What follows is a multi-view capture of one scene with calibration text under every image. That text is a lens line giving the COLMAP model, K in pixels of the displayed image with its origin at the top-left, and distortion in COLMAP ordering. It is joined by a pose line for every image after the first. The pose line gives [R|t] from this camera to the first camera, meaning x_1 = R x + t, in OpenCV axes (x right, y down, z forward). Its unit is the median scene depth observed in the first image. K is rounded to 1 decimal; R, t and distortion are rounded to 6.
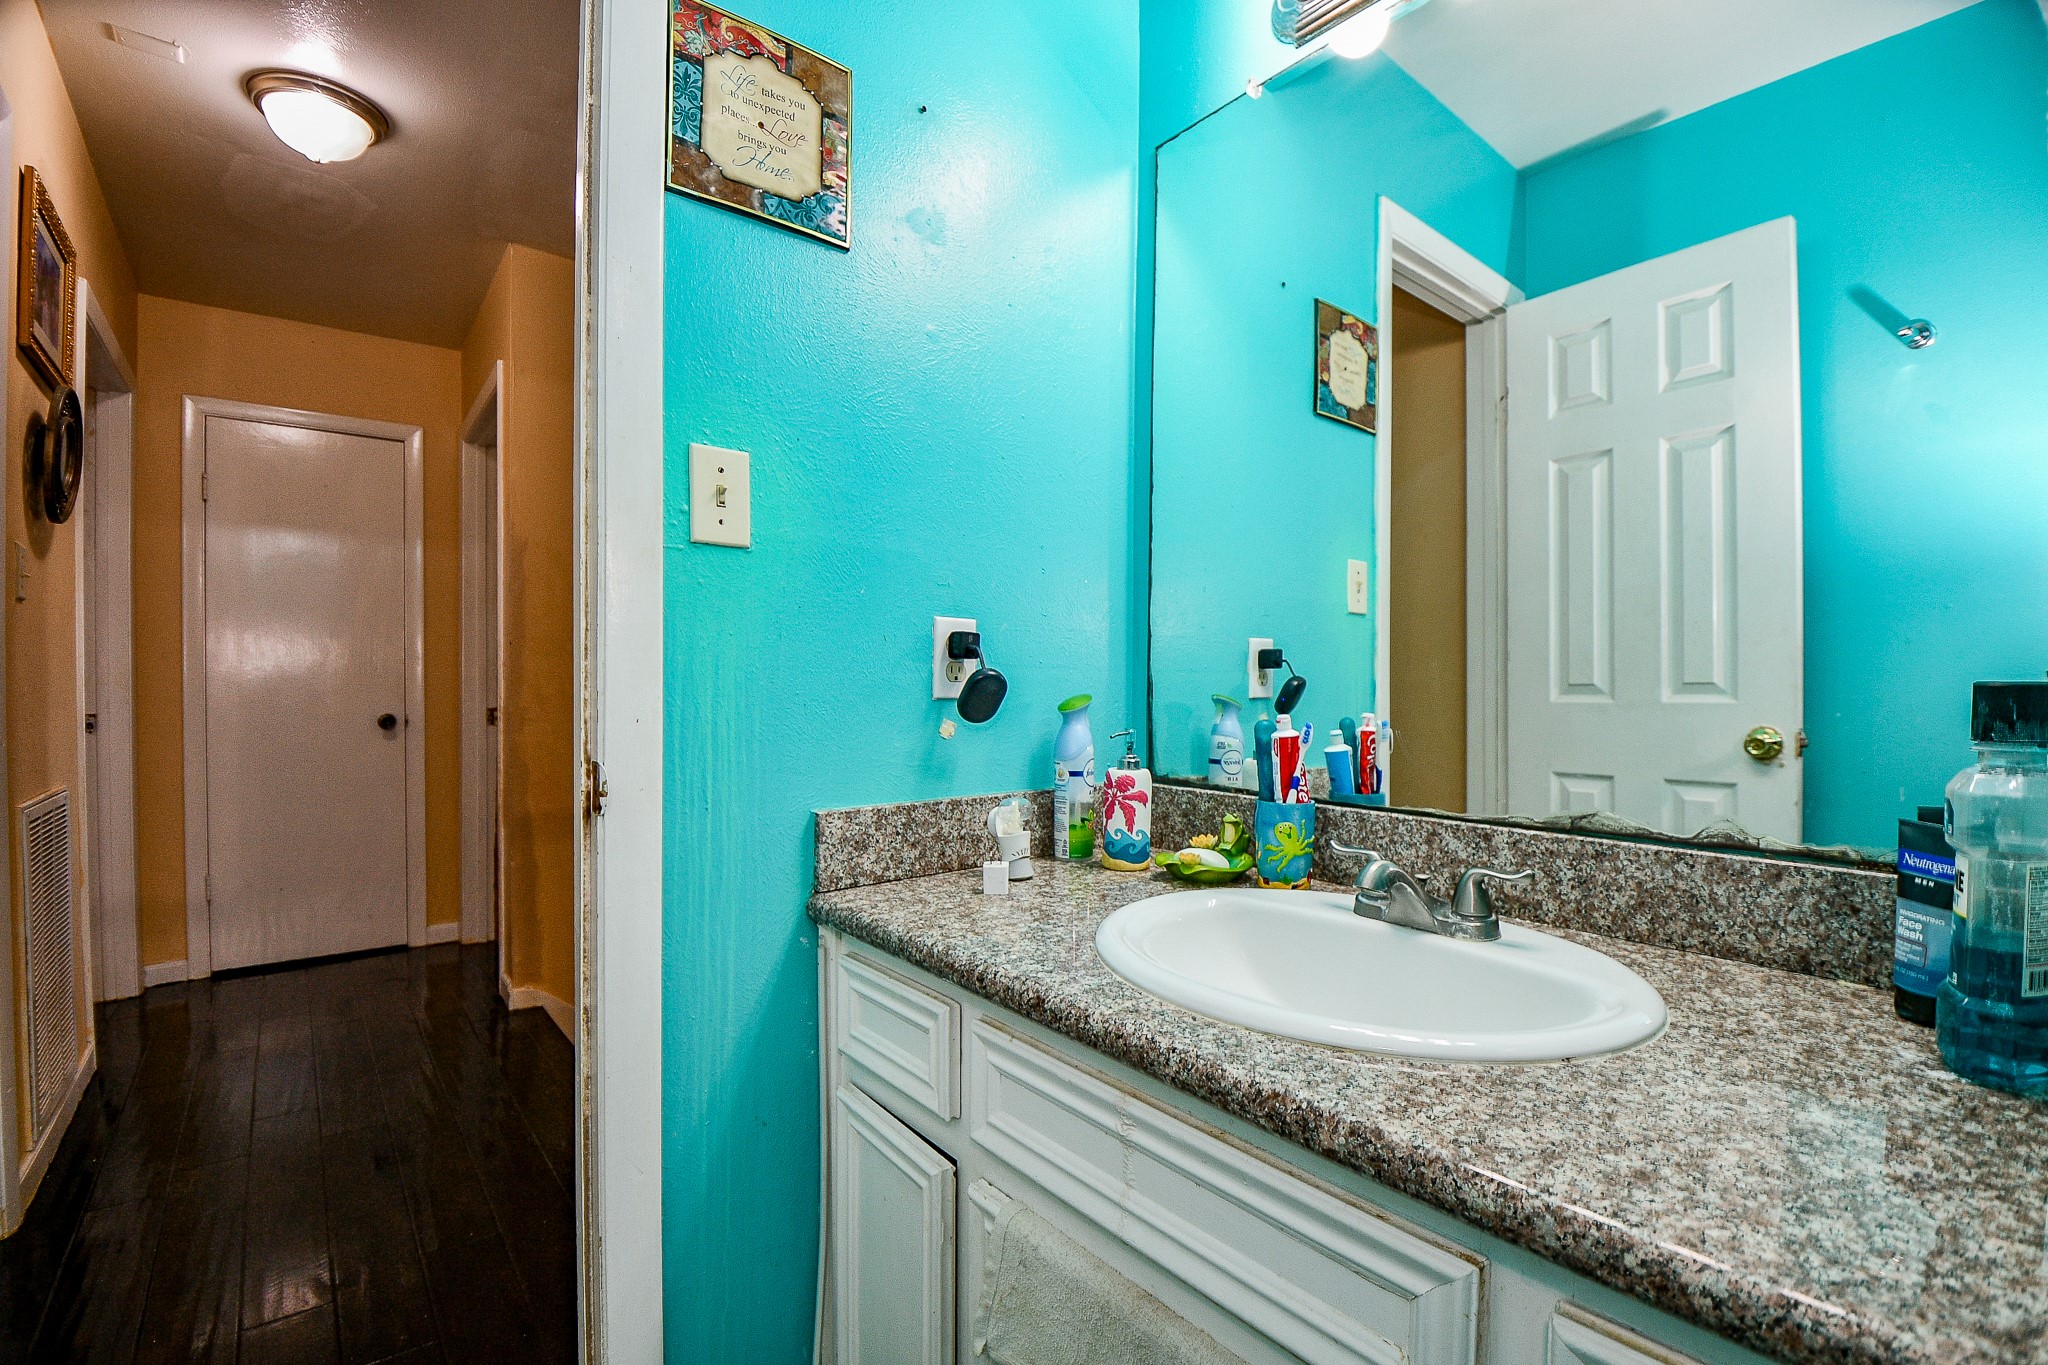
lens RADIAL K [[903.8, 0, 1035.7], [0, 903.8, 700.2], [0, 0, 1]] dist [-0.001410, -0.011763]
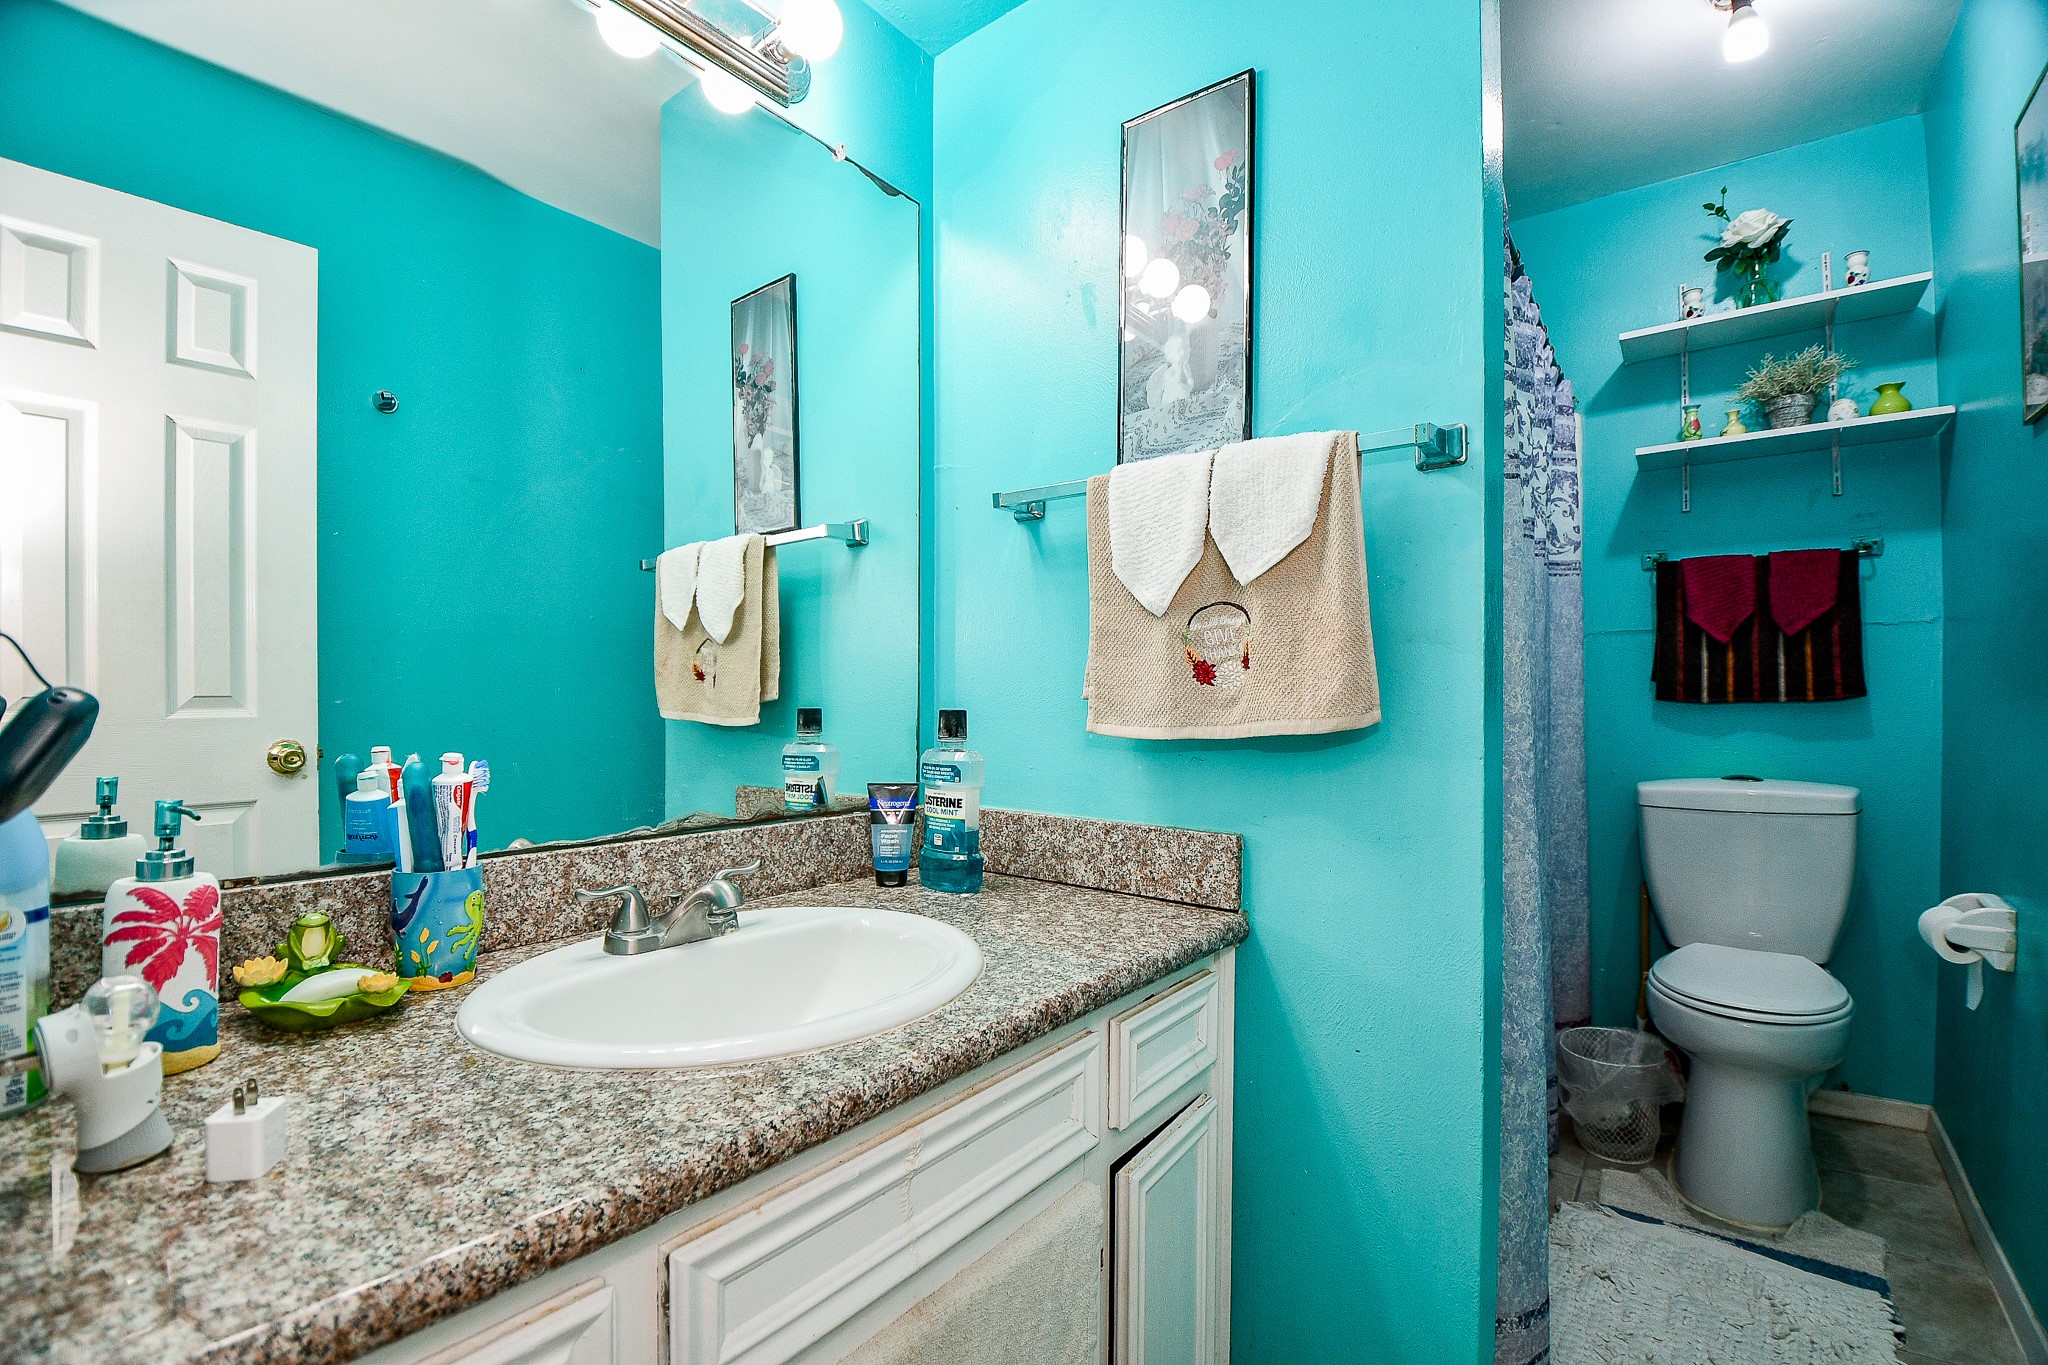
lens RADIAL K [[903.8, 0, 1037.6], [0, 903.8, 679.2], [0, 0, 1]] dist [-0.001410, -0.011763]
pose [[-0.245848, 0.014455, 0.969201, -0.782256], [0.002509, 0.999895, -0.014276, -0.045930], [-0.969305, -0.001078, -0.245859, 0.938438]]
